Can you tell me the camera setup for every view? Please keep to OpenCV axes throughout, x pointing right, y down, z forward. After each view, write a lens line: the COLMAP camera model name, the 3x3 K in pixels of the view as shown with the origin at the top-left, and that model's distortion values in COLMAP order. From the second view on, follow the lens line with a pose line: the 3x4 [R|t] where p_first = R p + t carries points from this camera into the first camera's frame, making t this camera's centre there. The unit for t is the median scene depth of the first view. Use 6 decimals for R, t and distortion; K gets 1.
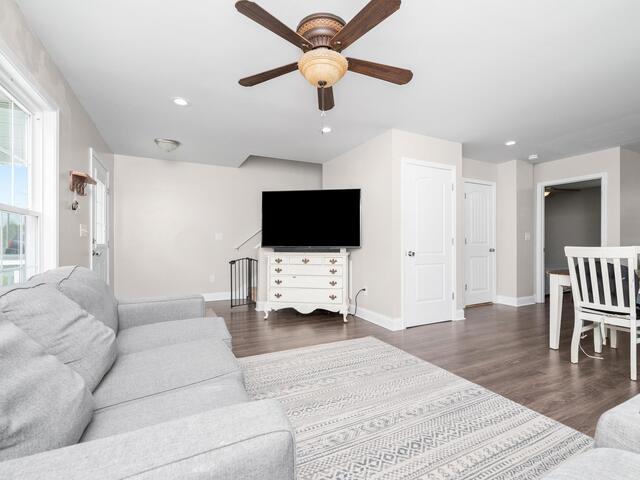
lens RADIAL K [[299.1, 0, 322.5], [0, 299.1, 241.1], [0, 0, 1]] dist [0.000042, 0.000241]
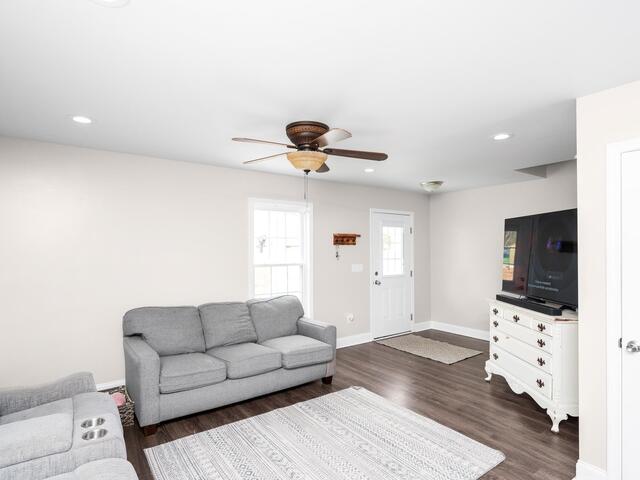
lens RADIAL K [[369.8, 0, 319.5], [0, 369.8, 244.4], [0, 0, 1]] dist [0.007379, 0.001119]
pose [[0.139355, -0.006958, -0.990218, 1.023105], [0.011468, 0.999920, -0.005413, -0.148788], [0.990176, -0.010602, 0.139424, 0.577804]]
